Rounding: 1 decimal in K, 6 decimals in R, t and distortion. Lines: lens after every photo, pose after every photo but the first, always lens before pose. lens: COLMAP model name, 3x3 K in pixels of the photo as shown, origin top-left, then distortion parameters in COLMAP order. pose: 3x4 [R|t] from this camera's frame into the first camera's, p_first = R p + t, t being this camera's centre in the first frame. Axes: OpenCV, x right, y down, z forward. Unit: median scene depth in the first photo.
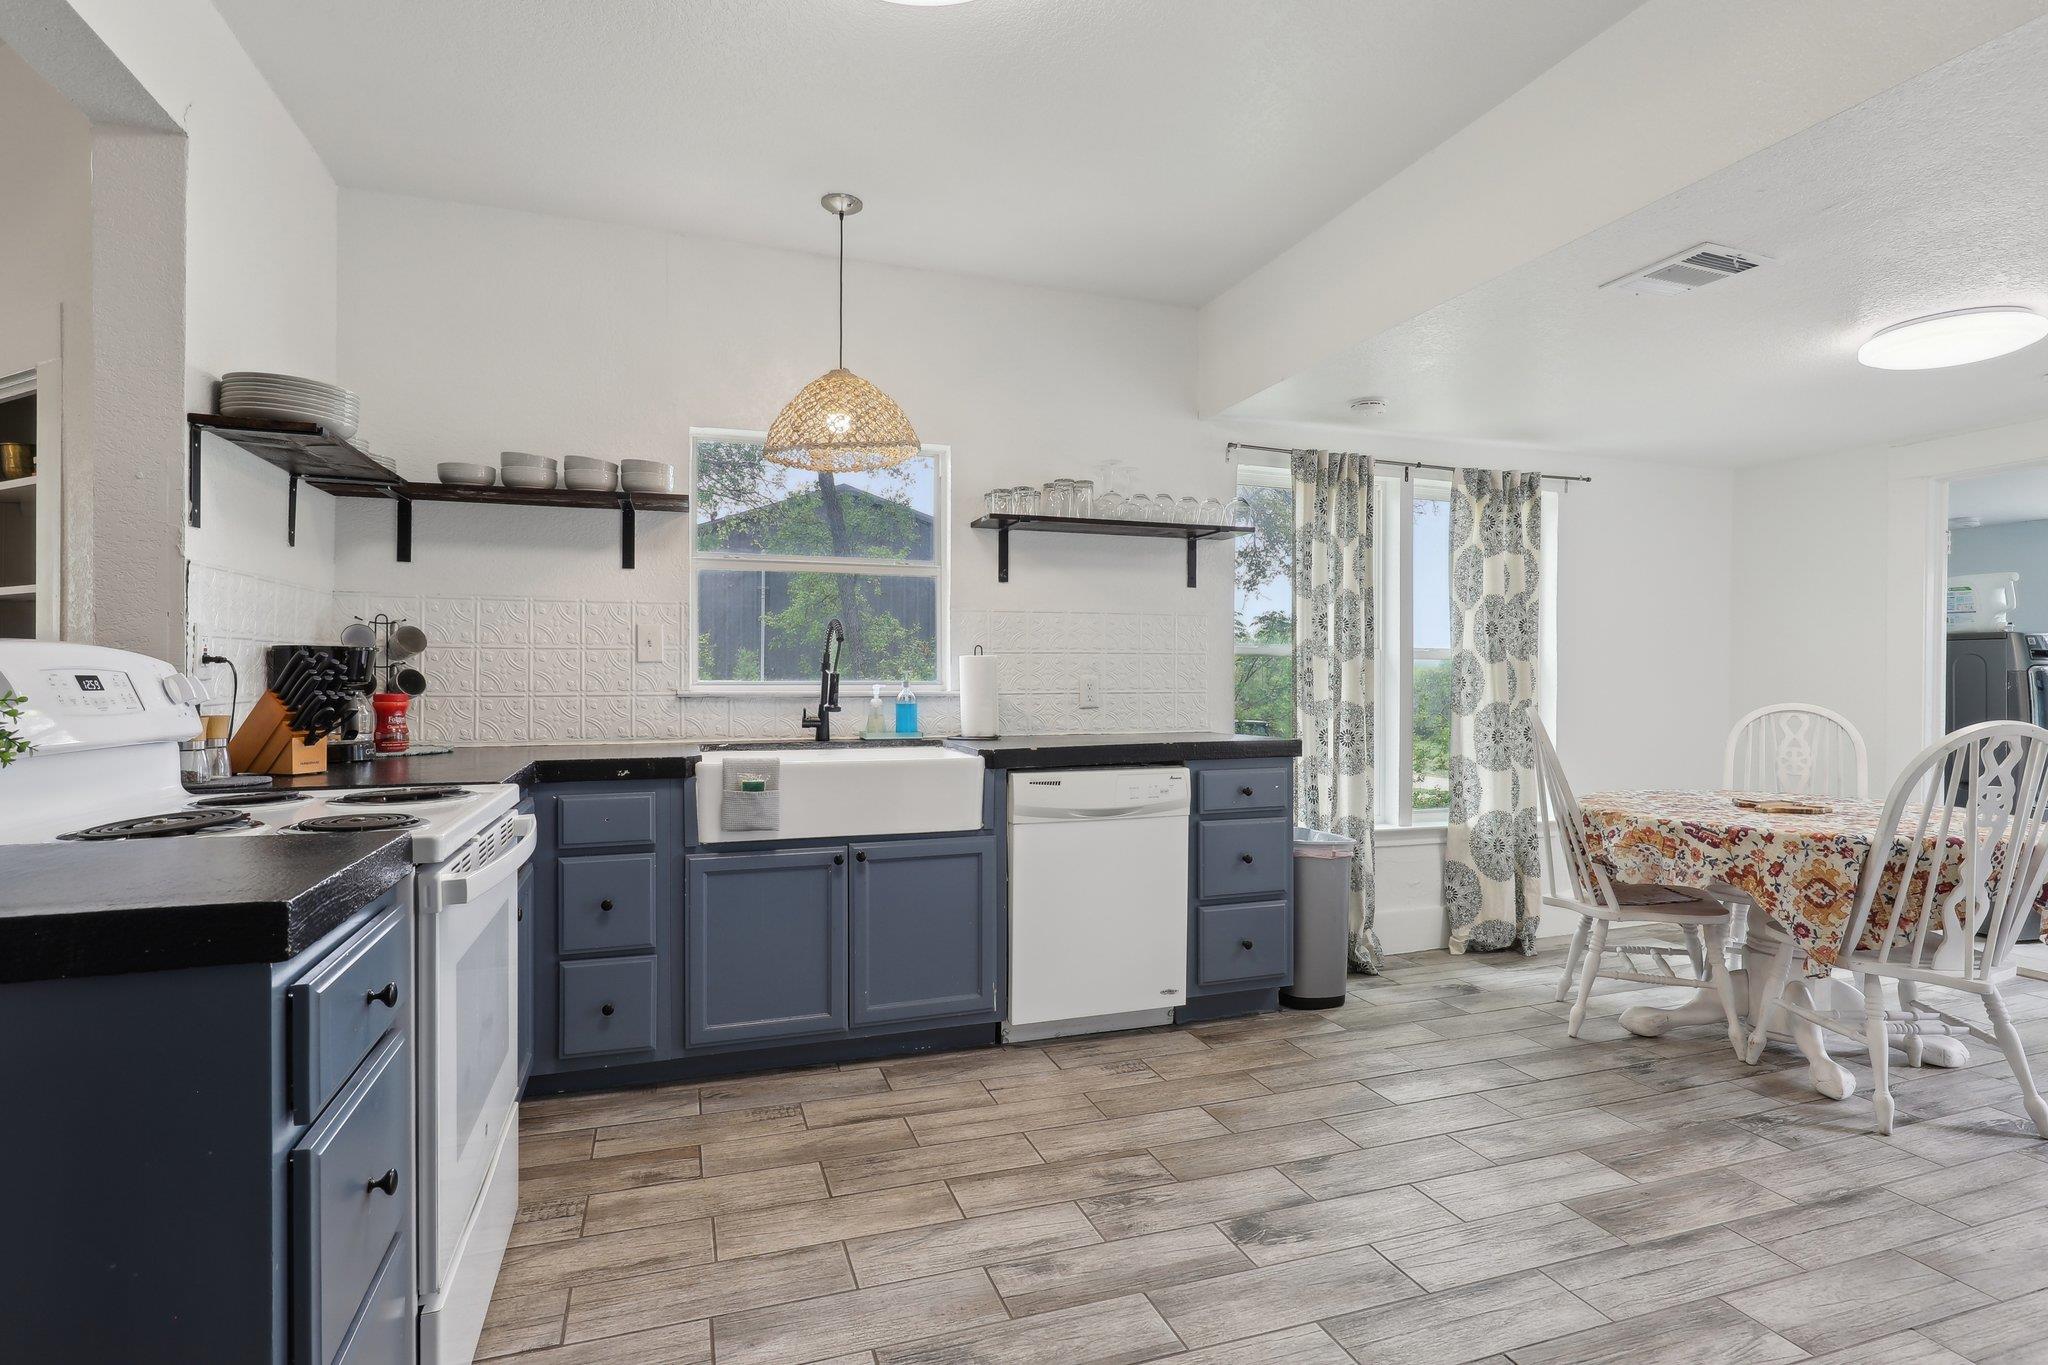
lens RADIAL K [[1018.4, 0, 1033.1], [0, 1018.4, 676.5], [0, 0, 1]] dist [-0.015564, 0.004577]
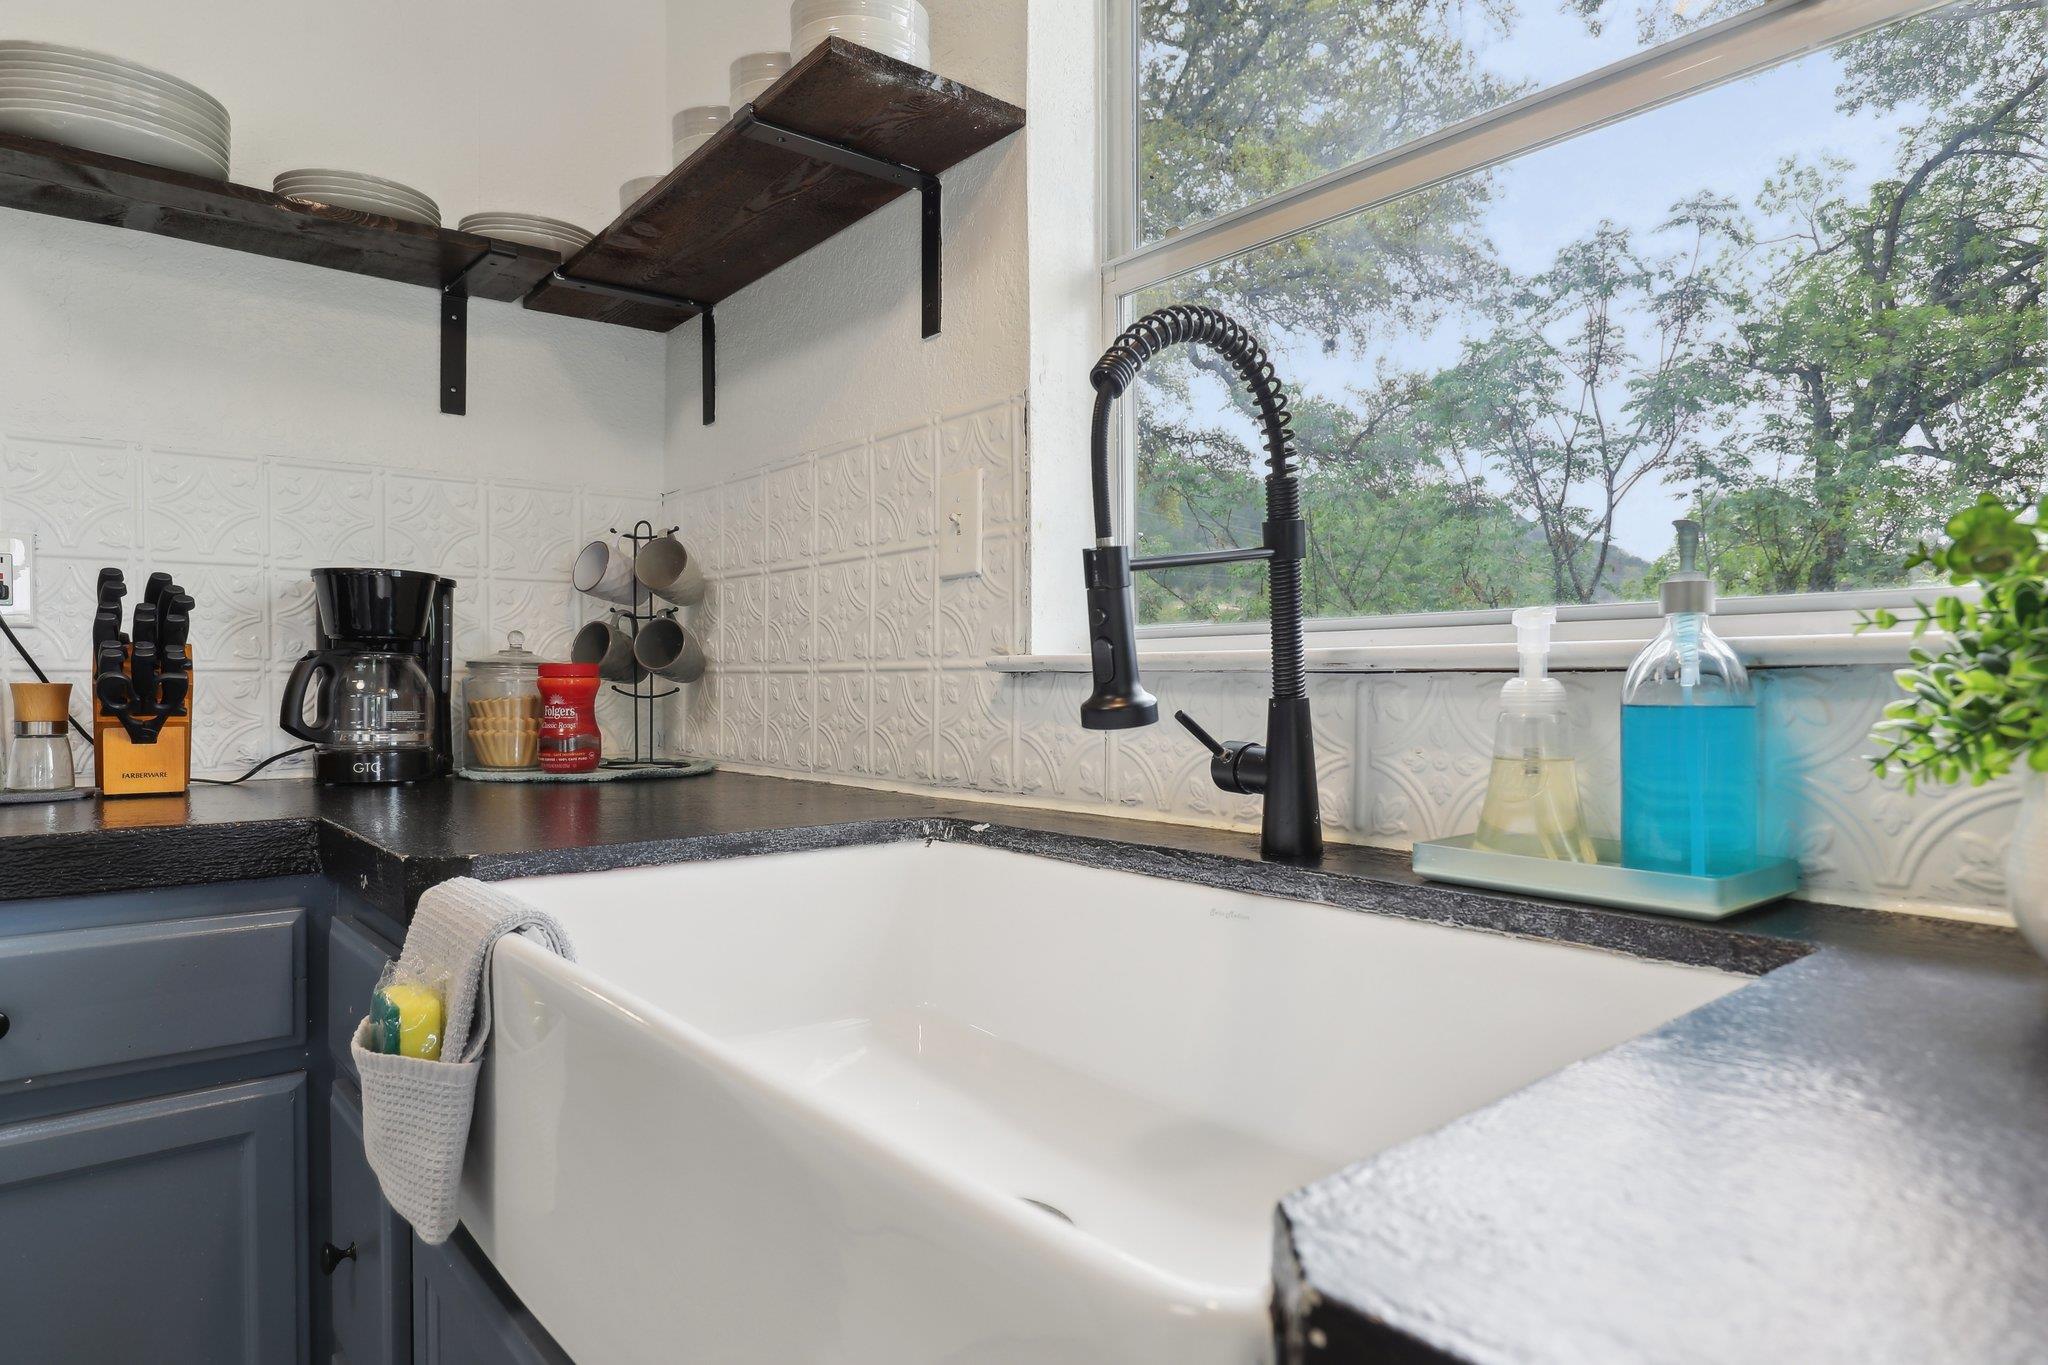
lens RADIAL K [[1194.5, 0, 1025.8], [0, 1194.5, 679.3], [0, 0, 1]] dist [-0.000267, 0.000192]
pose [[0.342649, -0.004913, -0.939451, 0.034948], [-0.001206, 0.999983, -0.005670, 0.024896], [0.939463, 0.003076, 0.342637, 0.875573]]
